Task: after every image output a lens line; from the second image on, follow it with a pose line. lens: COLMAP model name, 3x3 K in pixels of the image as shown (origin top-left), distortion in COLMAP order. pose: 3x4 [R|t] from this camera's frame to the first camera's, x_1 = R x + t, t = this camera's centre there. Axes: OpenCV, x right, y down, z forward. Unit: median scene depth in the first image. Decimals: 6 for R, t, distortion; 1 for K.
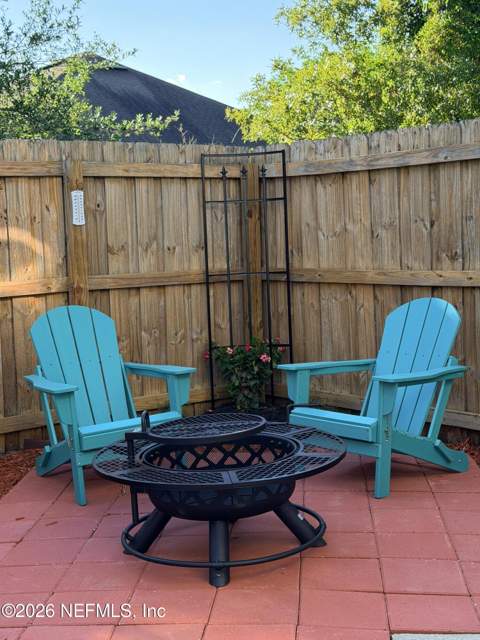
lens RADIAL K [[1004.5, 0, 240.4], [0, 1004.5, 323.1], [0, 0, 1]] dist [0.118277, 0.000000]
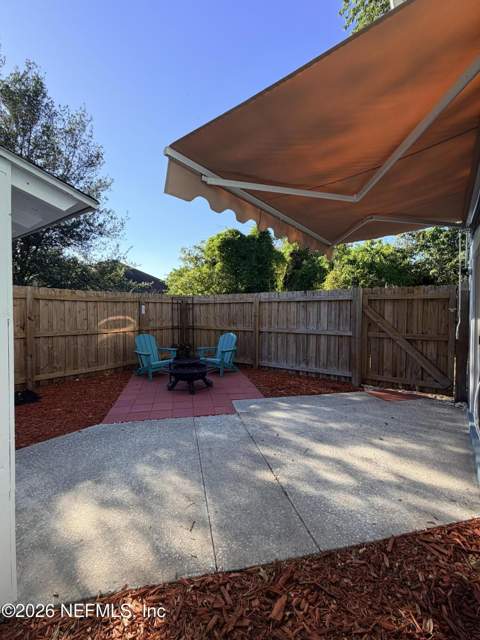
lens RADIAL K [[290.8, 0, 238.3], [0, 290.8, 318.5], [0, 0, 1]] dist [-0.003232, 0.000144]
pose [[0.959108, 0.024741, 0.281956, -0.121311], [-0.003125, 0.997037, -0.076857, 0.008731], [-0.283022, 0.072833, 0.956344, -0.209828]]
